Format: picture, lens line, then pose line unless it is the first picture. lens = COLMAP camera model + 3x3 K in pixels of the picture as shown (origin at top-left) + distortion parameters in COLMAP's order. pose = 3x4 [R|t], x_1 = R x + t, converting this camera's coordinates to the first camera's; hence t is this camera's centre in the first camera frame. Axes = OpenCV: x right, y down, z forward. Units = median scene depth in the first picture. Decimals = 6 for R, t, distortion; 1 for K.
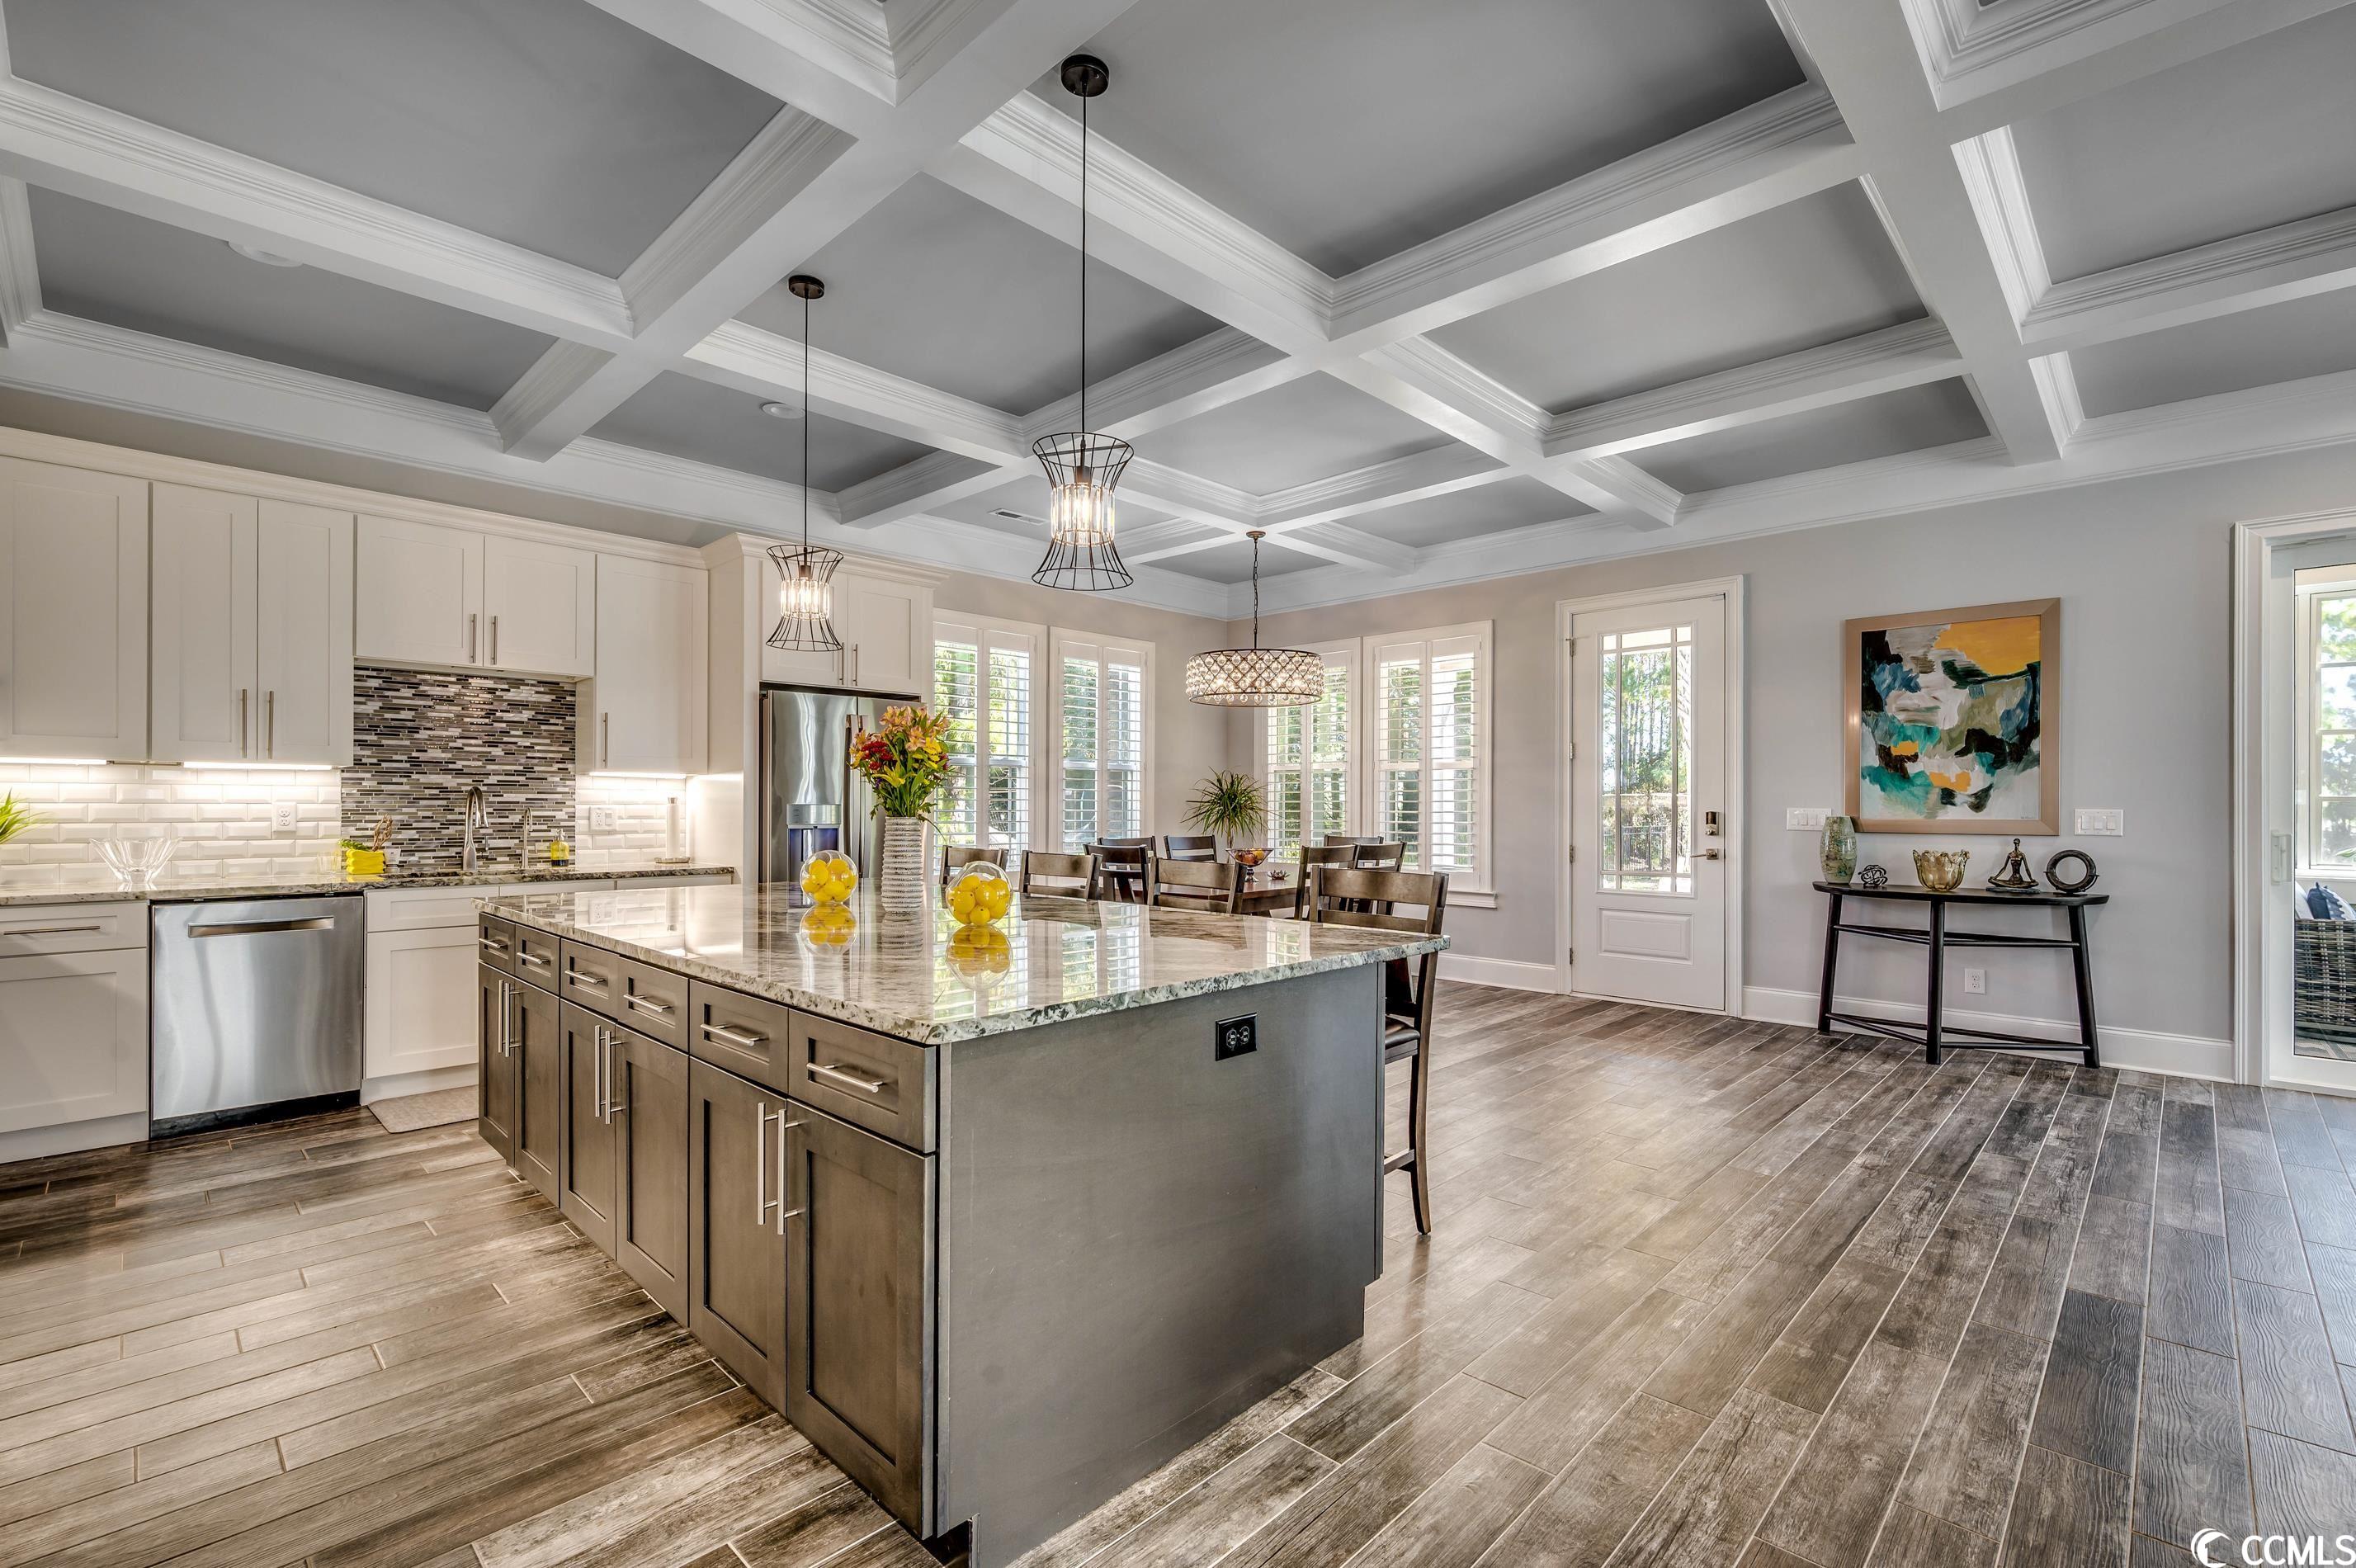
lens RADIAL K [[1046.9, 0, 1181.4], [0, 1046.9, 798.3], [0, 0, 1]] dist [-0.003741, 0.000970]
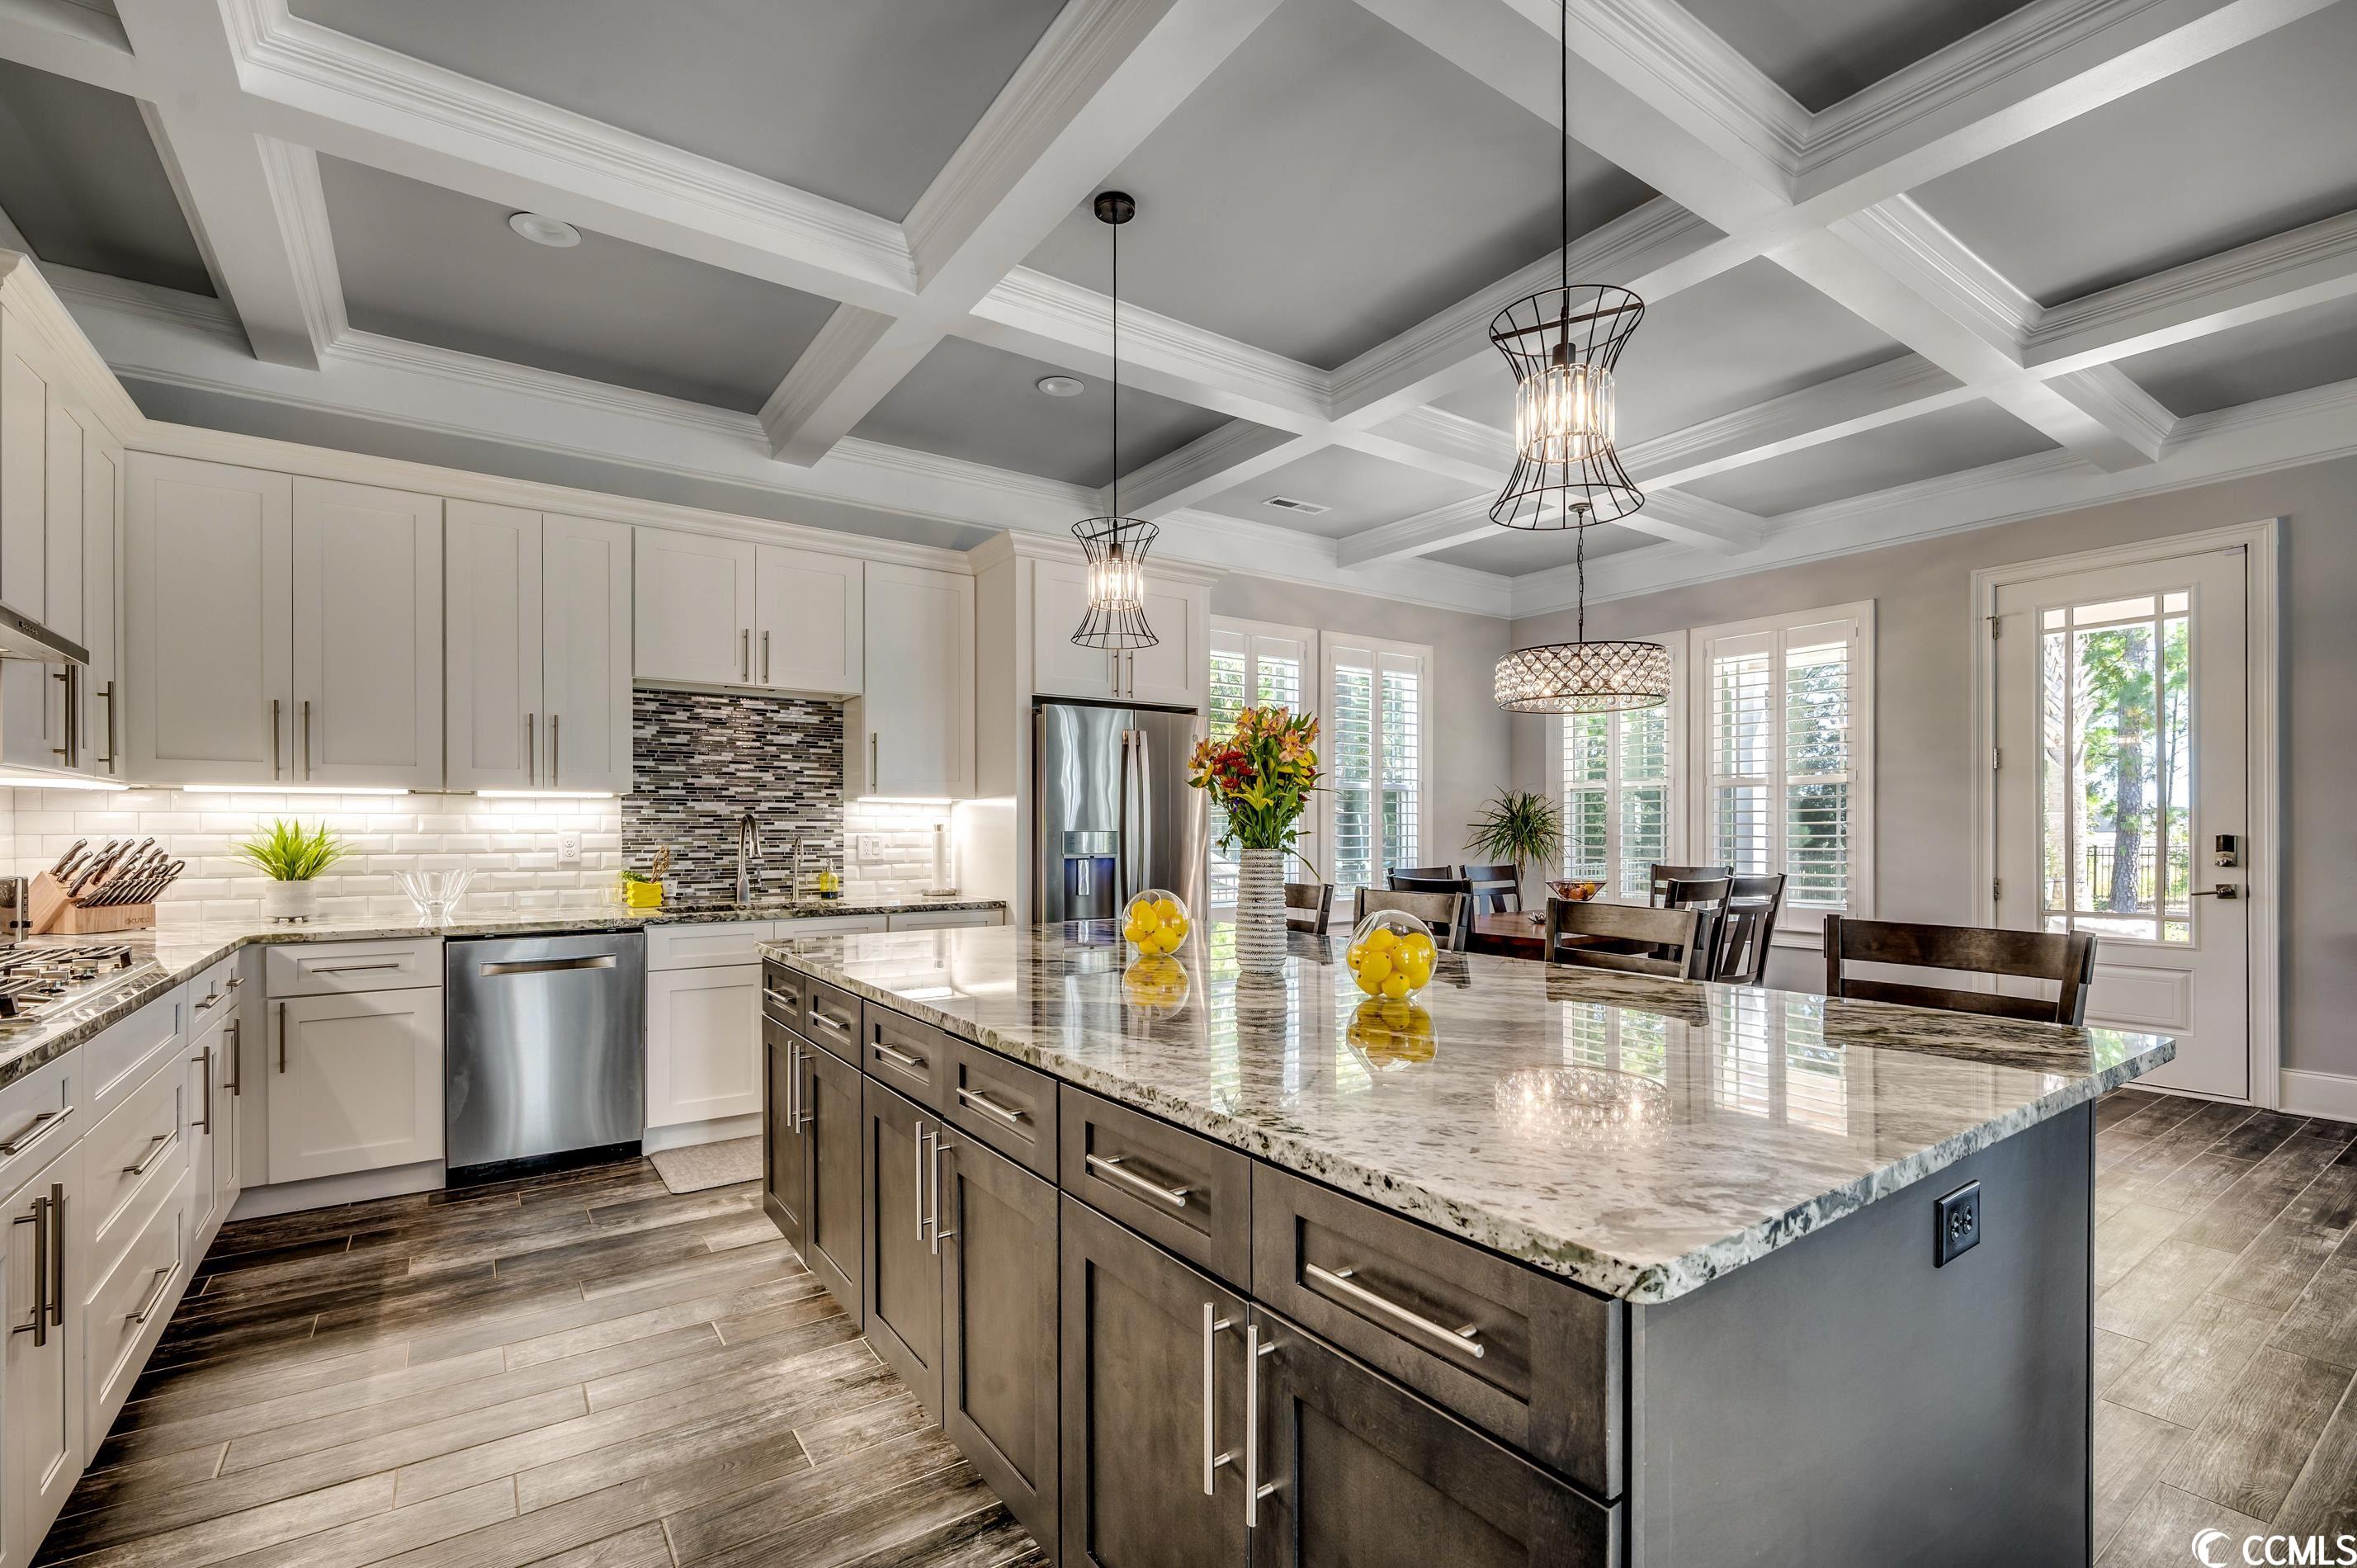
lens RADIAL K [[1047.3, 0, 1176.1], [0, 1047.3, 823.4], [0, 0, 1]] dist [-0.003741, 0.000970]
pose [[0.982069, -0.006065, -0.188427, -0.126219], [0.006300, 0.999980, 0.000650, -0.001103], [0.188419, -0.001825, 0.982087, 0.156042]]
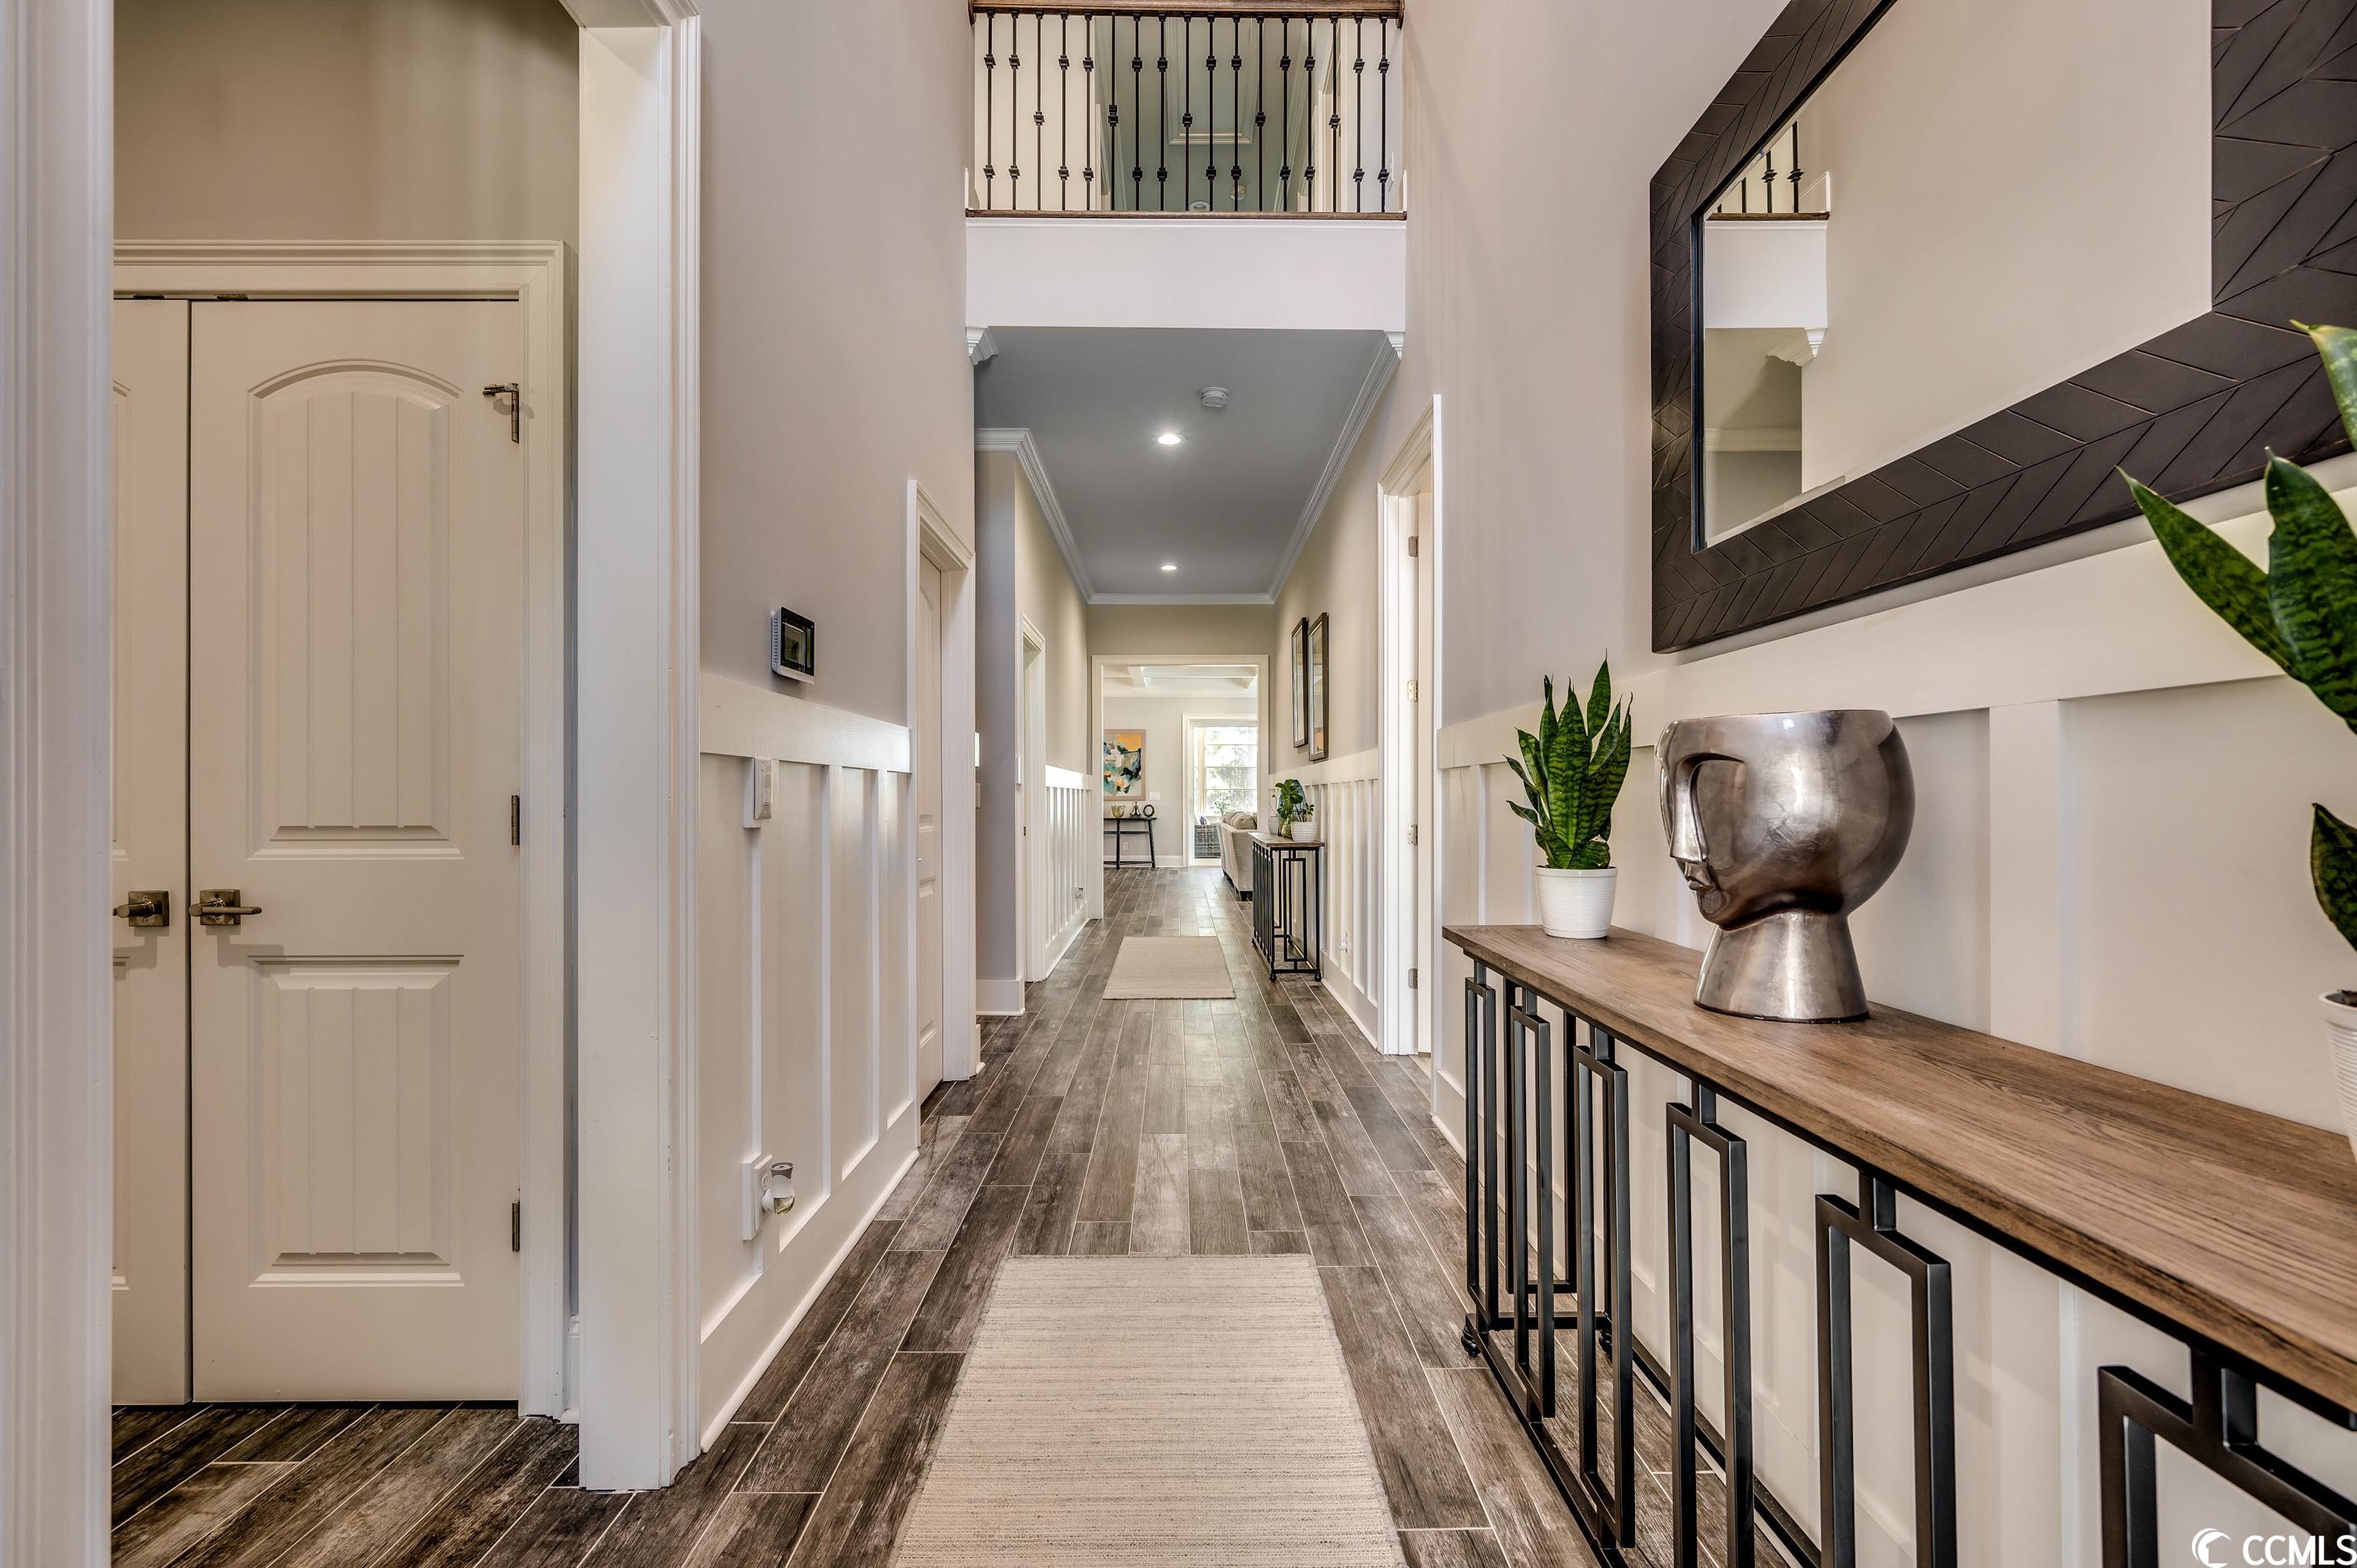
lens RADIAL K [[1047.3, 0, 1174.0], [0, 1047.3, 774.7], [0, 0, 1]] dist [-0.003741, 0.000970]
pose [[0.704487, -0.005970, 0.709692, -1.679583], [0.004637, 0.999982, 0.003810, -0.067154], [-0.709702, 0.000607, 0.704502, -1.621880]]
